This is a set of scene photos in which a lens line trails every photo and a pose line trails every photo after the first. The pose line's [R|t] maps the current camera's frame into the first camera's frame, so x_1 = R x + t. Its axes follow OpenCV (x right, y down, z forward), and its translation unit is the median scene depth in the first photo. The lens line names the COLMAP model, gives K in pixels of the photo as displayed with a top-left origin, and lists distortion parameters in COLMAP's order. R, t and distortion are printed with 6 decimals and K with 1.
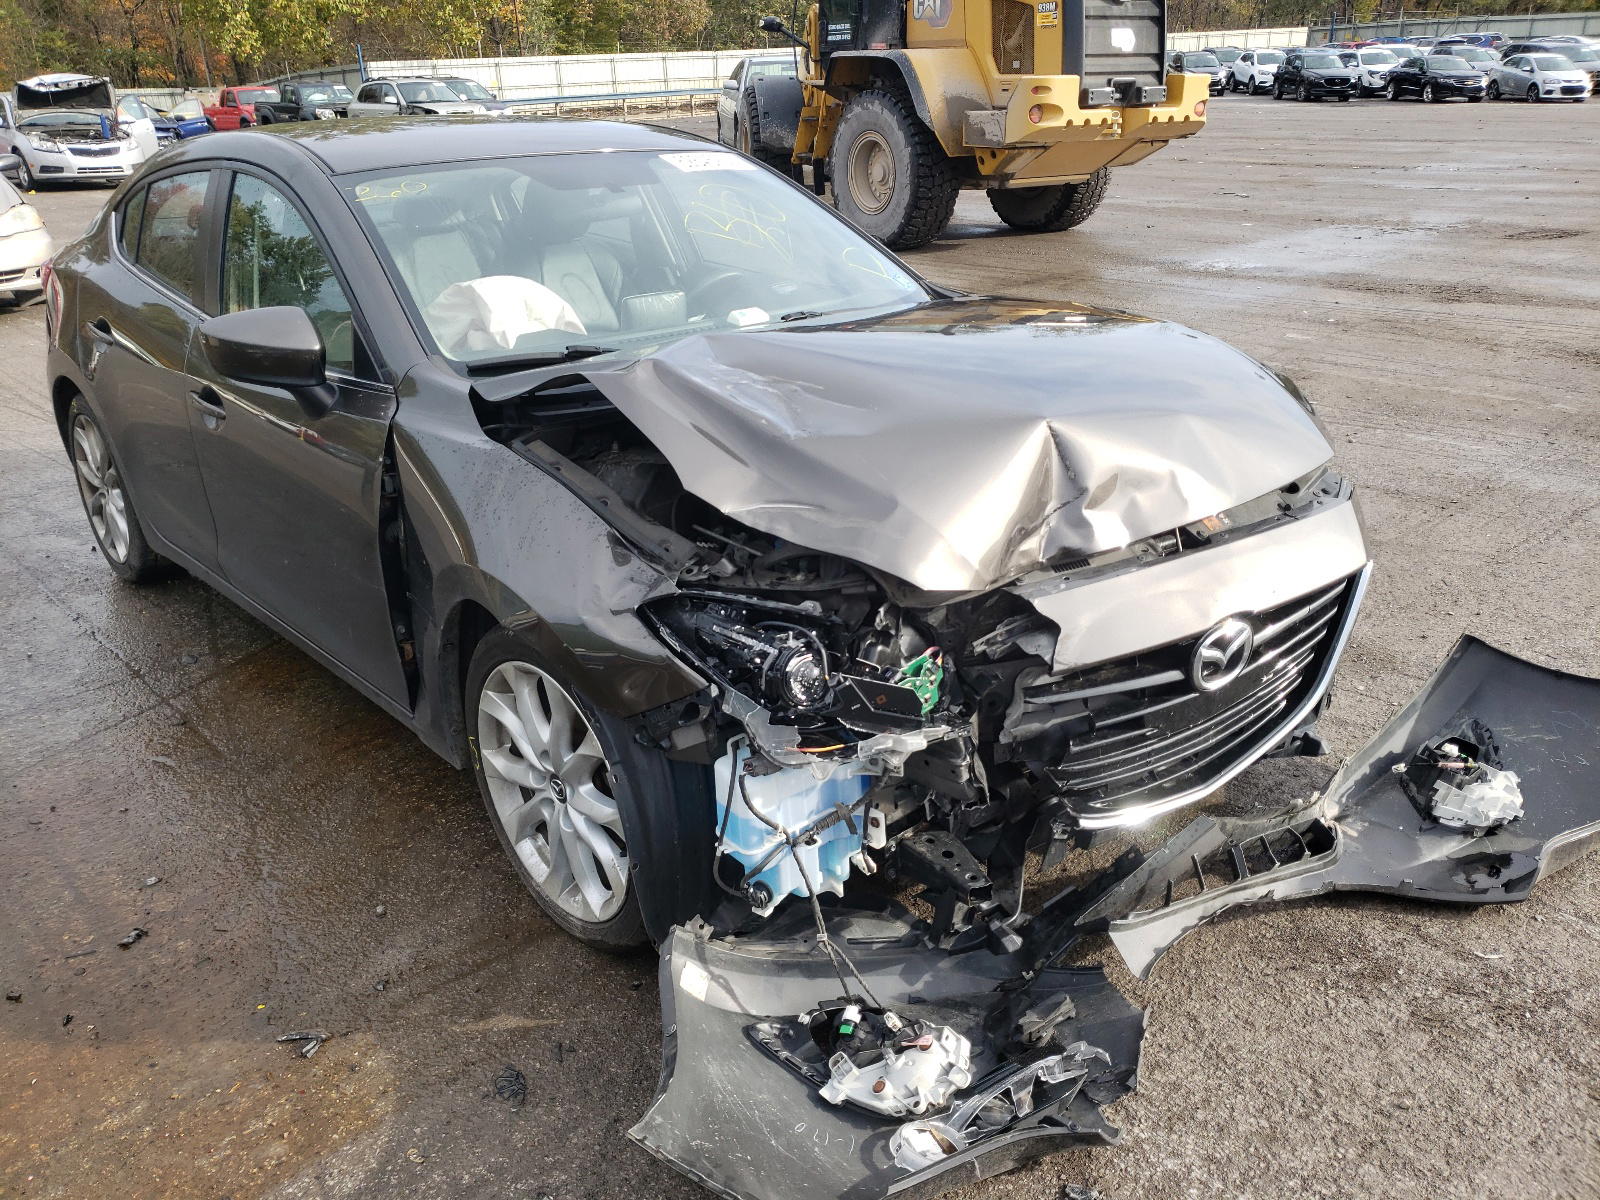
lens RADIAL K [[1216.4, 0, 802.3], [0, 1216.4, 596.6], [0, 0, 1]] dist [0.024169, -0.016732]
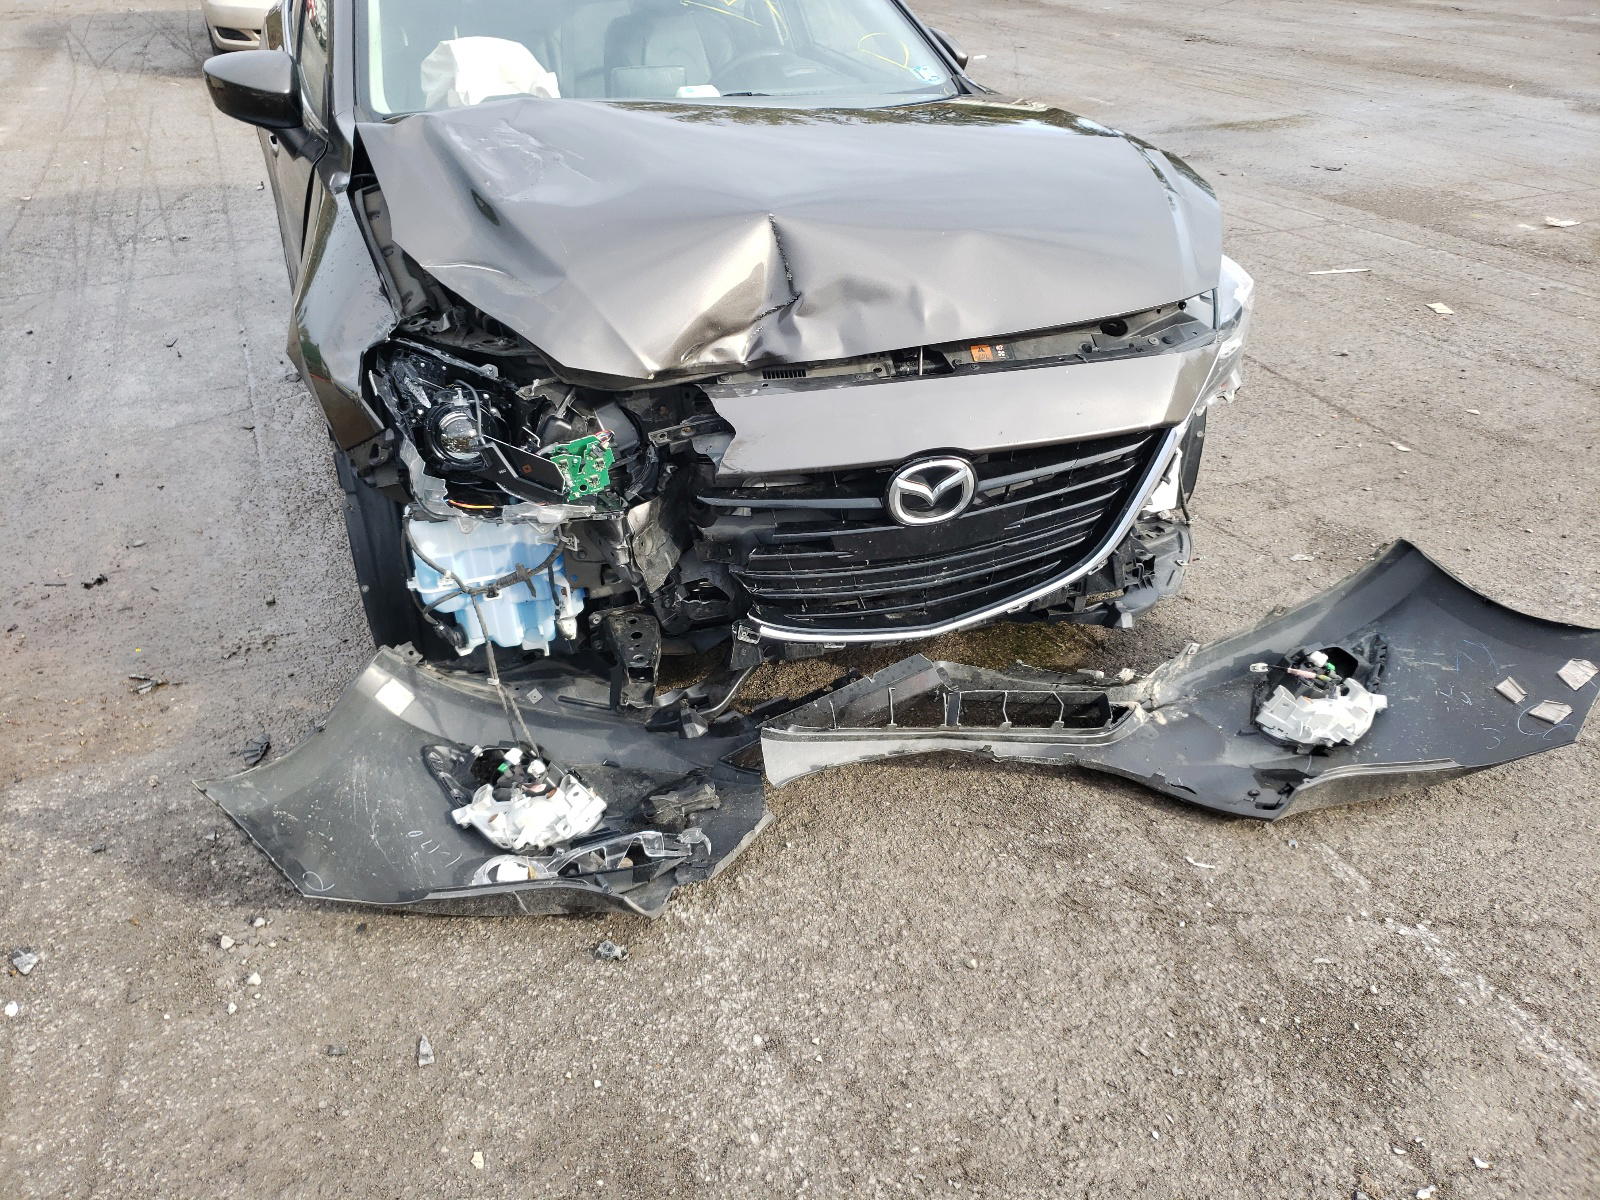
lens RADIAL K [[1216.4, 0, 804.6], [0, 1216.4, 596.5], [0, 0, 1]] dist [0.024169, -0.016732]
pose [[0.942391, 0.189022, -0.275988, 0.547489], [-0.147717, 0.975397, 0.163646, -0.013268], [0.300131, -0.113450, 0.947127, 0.061816]]
